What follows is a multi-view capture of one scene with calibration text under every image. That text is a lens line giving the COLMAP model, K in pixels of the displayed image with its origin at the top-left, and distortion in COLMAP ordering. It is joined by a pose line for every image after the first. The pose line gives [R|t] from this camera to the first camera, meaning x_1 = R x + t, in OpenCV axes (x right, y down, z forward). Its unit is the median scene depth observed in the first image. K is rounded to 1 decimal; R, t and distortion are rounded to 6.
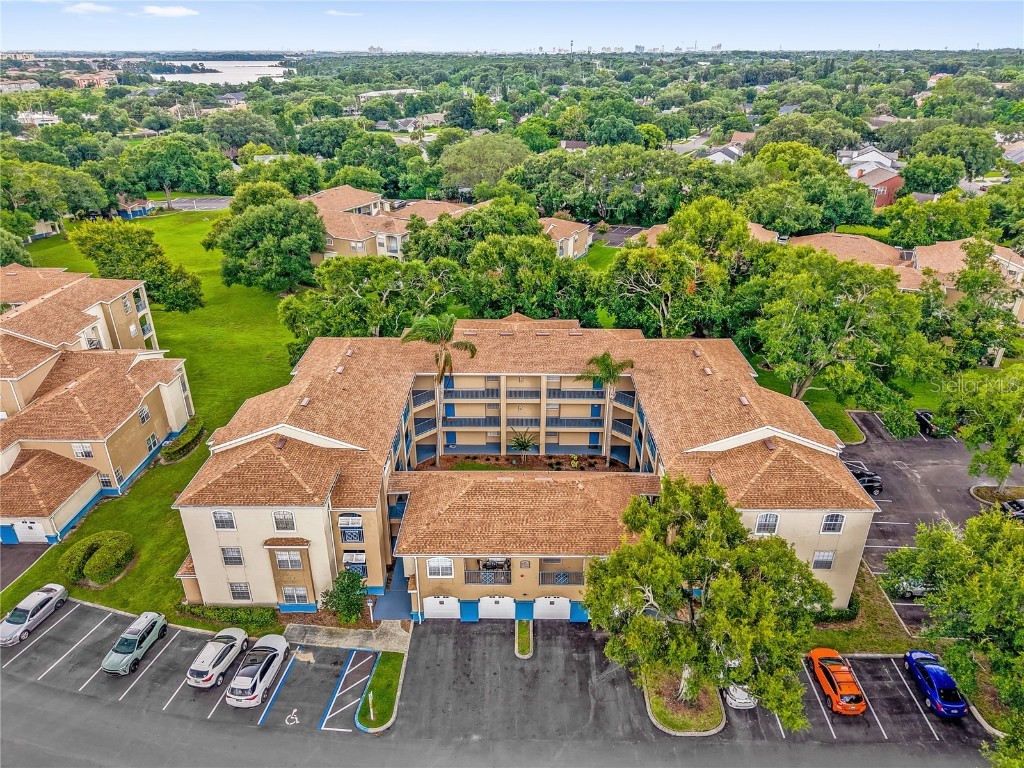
lens RADIAL K [[708.4, 0, 508.2], [0, 708.4, 388.8], [0, 0, 1]] dist [0.022449, -0.014362]
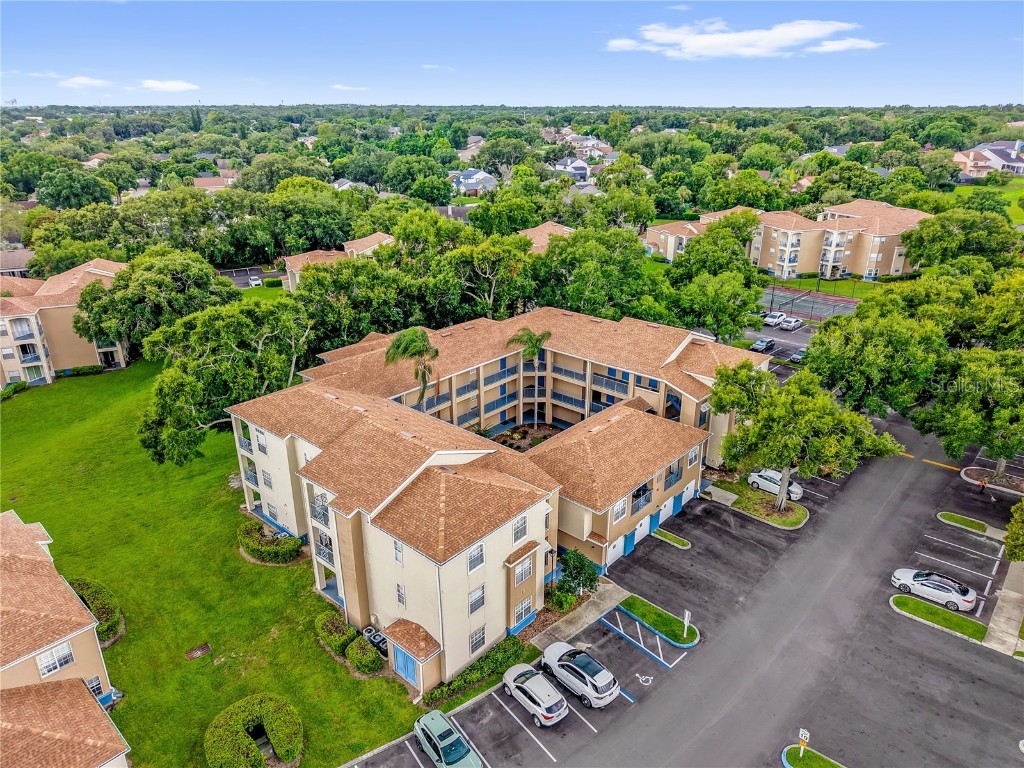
lens RADIAL K [[708.4, 0, 508.0], [0, 708.4, 382.9], [0, 0, 1]] dist [0.022449, -0.014362]
pose [[0.643033, -0.277030, 0.713977, -0.926810], [0.330484, 0.941386, 0.067622, -0.070908], [-0.690861, 0.192474, 0.696896, 0.292757]]
